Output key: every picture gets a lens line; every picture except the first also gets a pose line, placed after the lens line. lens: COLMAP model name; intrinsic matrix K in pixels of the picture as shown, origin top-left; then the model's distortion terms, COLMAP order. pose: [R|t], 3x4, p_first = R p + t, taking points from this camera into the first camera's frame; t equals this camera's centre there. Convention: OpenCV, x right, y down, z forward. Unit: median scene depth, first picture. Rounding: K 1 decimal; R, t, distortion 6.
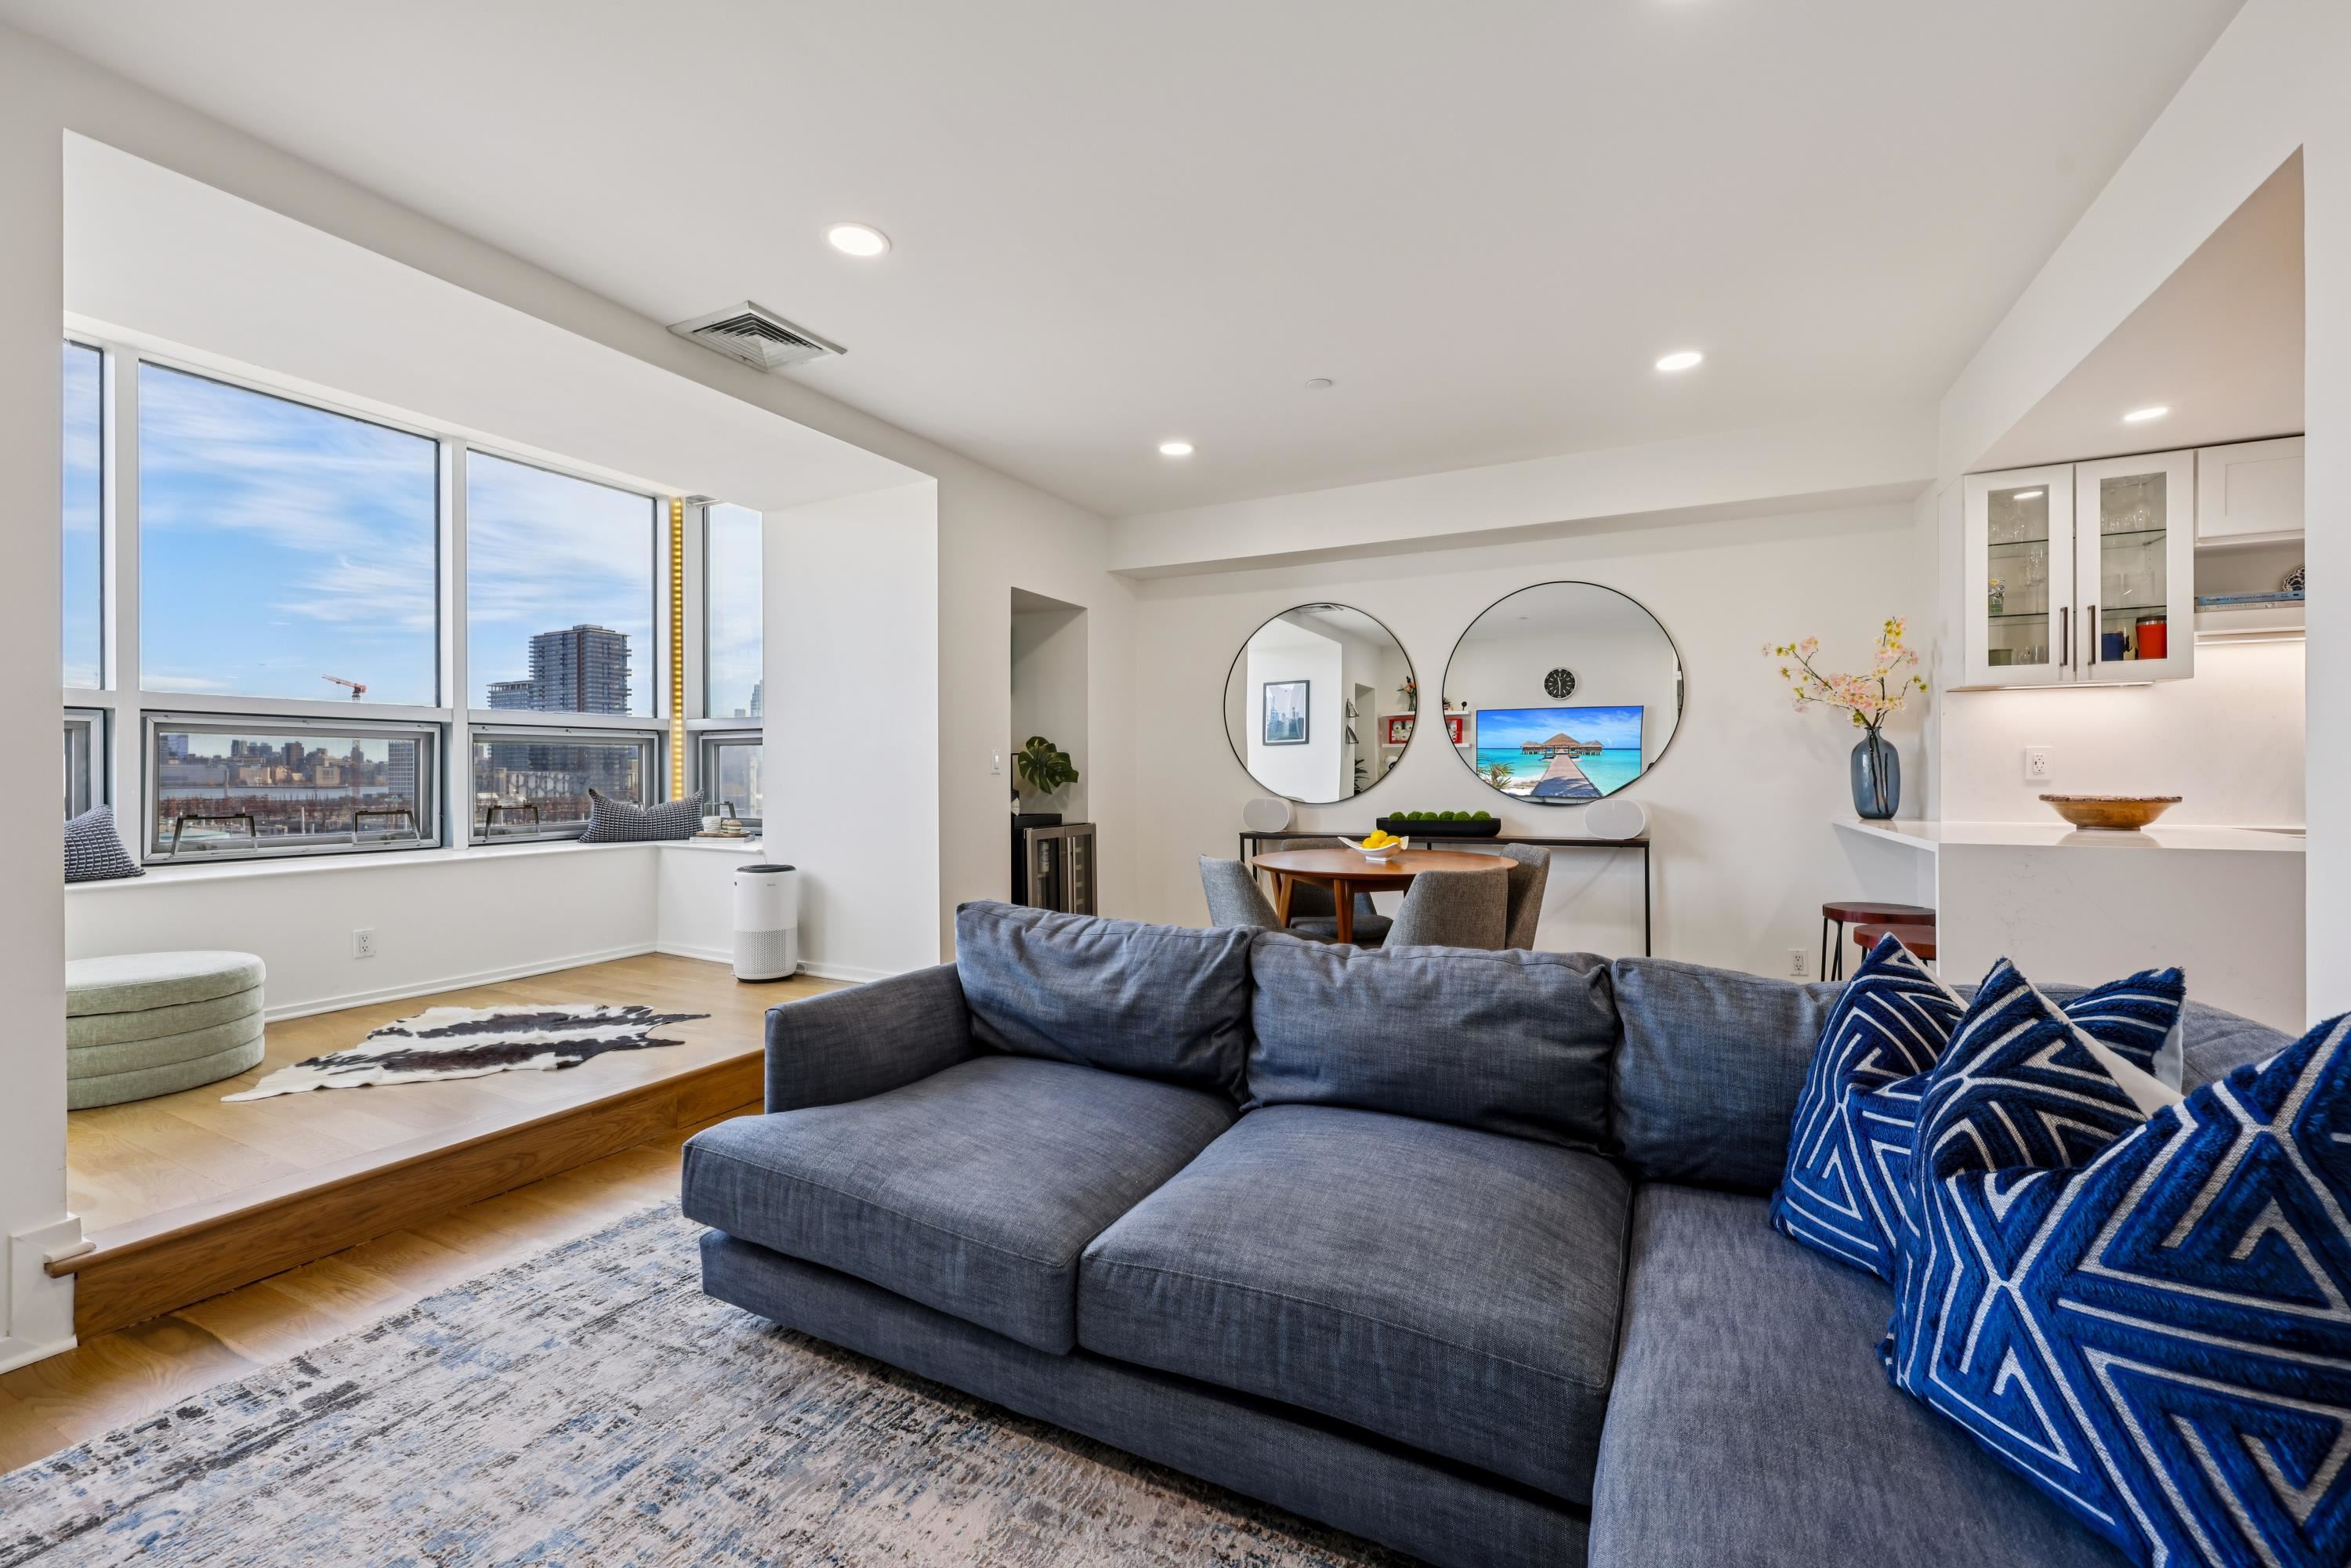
lens RADIAL K [[943.1, 0, 1179.1], [0, 943.1, 770.3], [0, 0, 1]] dist [0.001328, 0.000189]
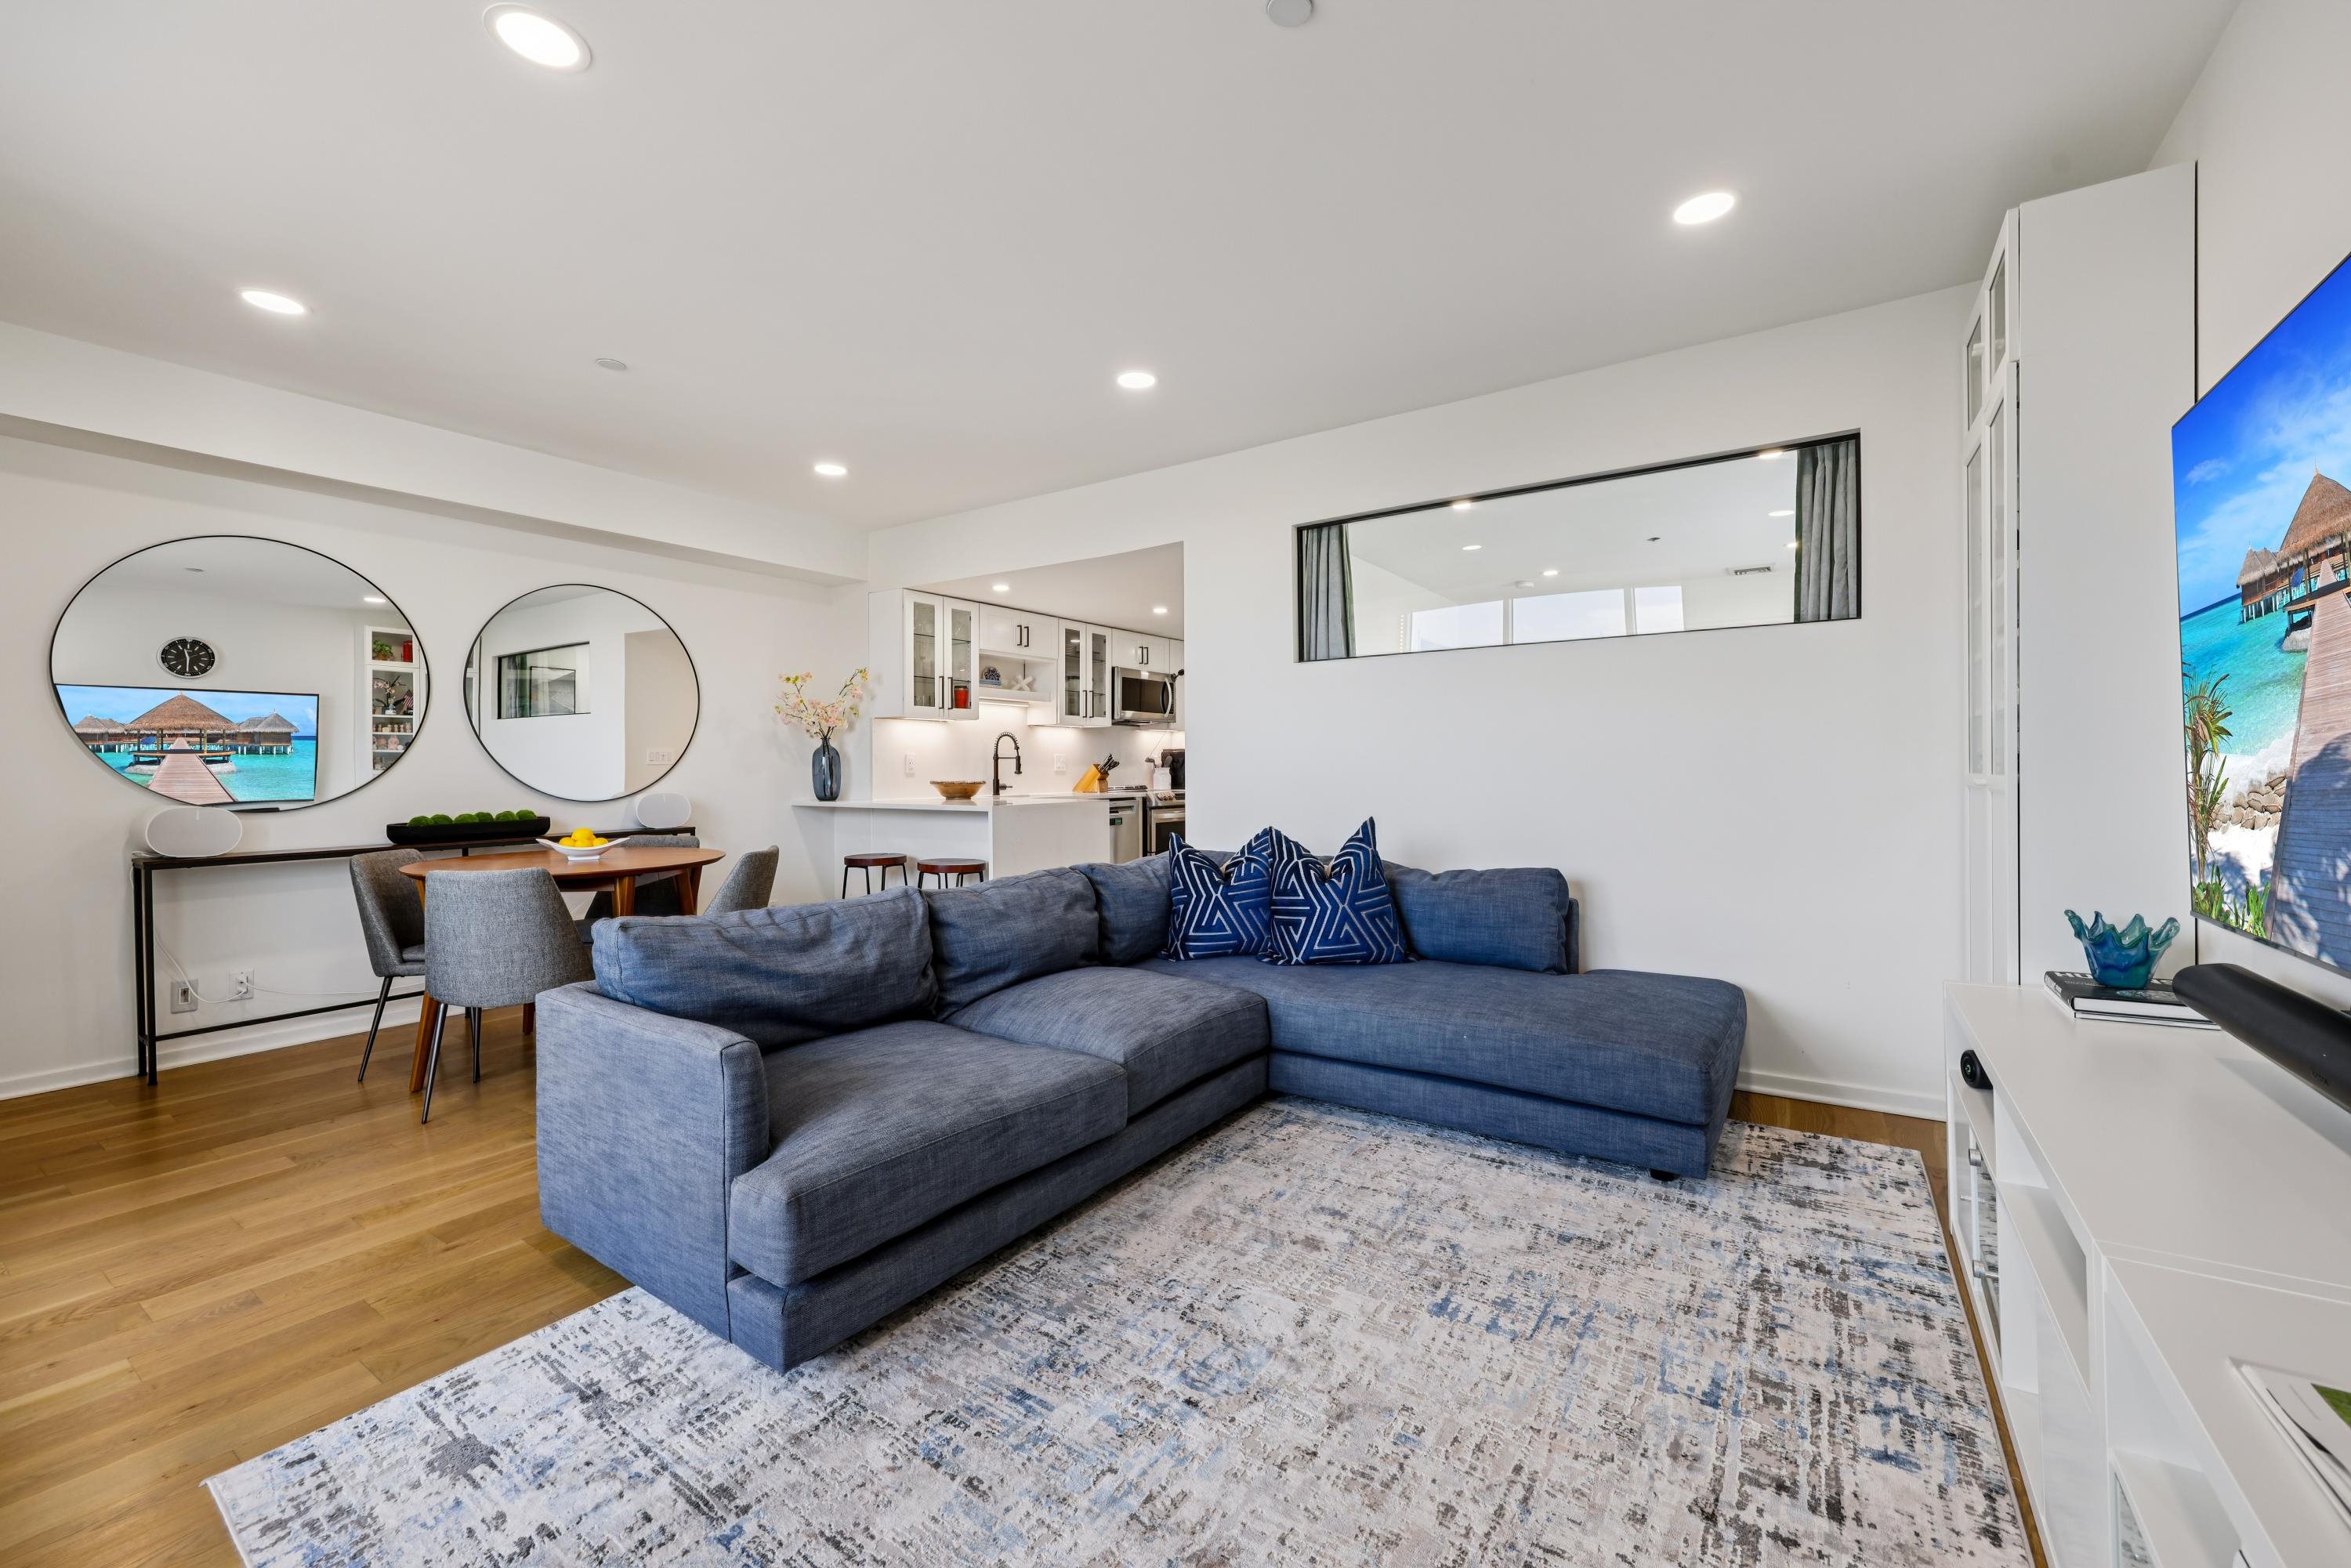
lens RADIAL K [[943.1, 0, 1179.1], [0, 943.1, 770.3], [0, 0, 1]] dist [0.001328, 0.000189]
pose [[0.132895, -0.000642, 0.991130, -0.646749], [0.002193, 0.999998, 0.000354, 0.005570], [-0.991128, 0.002127, 0.132896, 0.265611]]
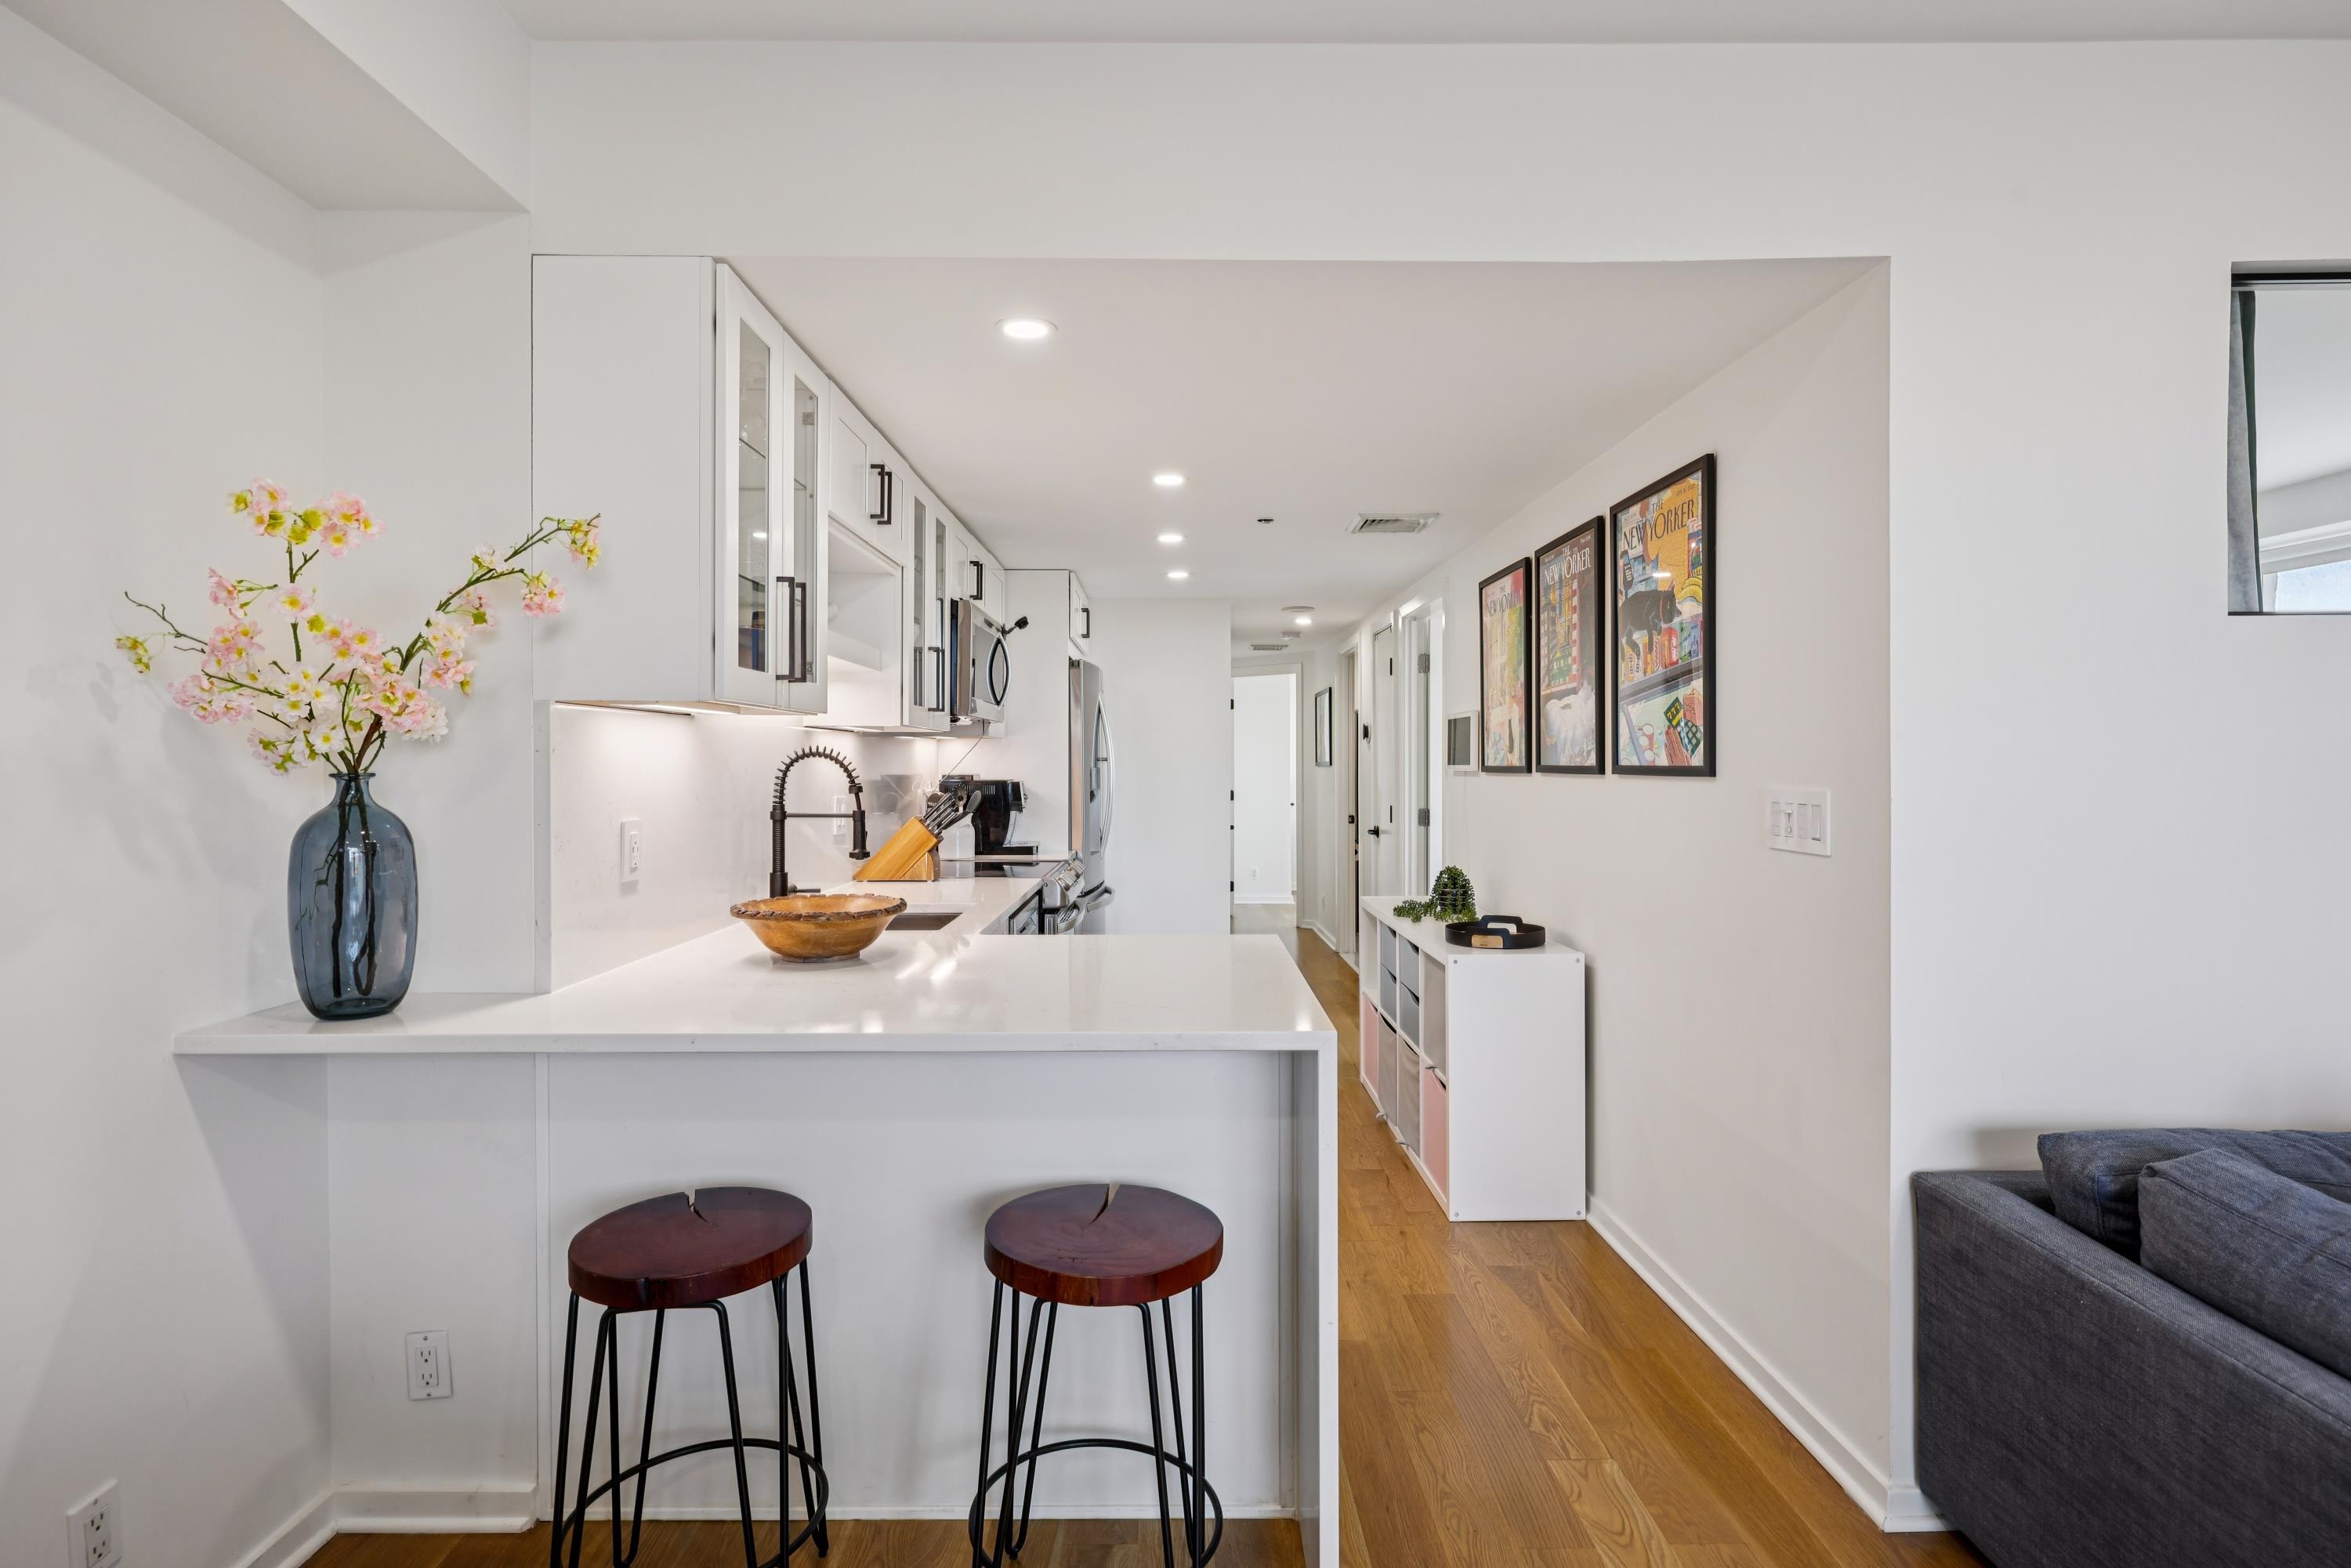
lens RADIAL K [[1153.5, 0, 1175.5], [0, 1153.5, 784.0], [0, 0, 1]] dist [0.002633, 0.000653]
pose [[-0.449143, -0.012514, 0.893372, 0.180554], [-0.001670, 0.999912, 0.013167, -0.048294], [-0.893458, 0.004422, -0.449125, 0.922340]]
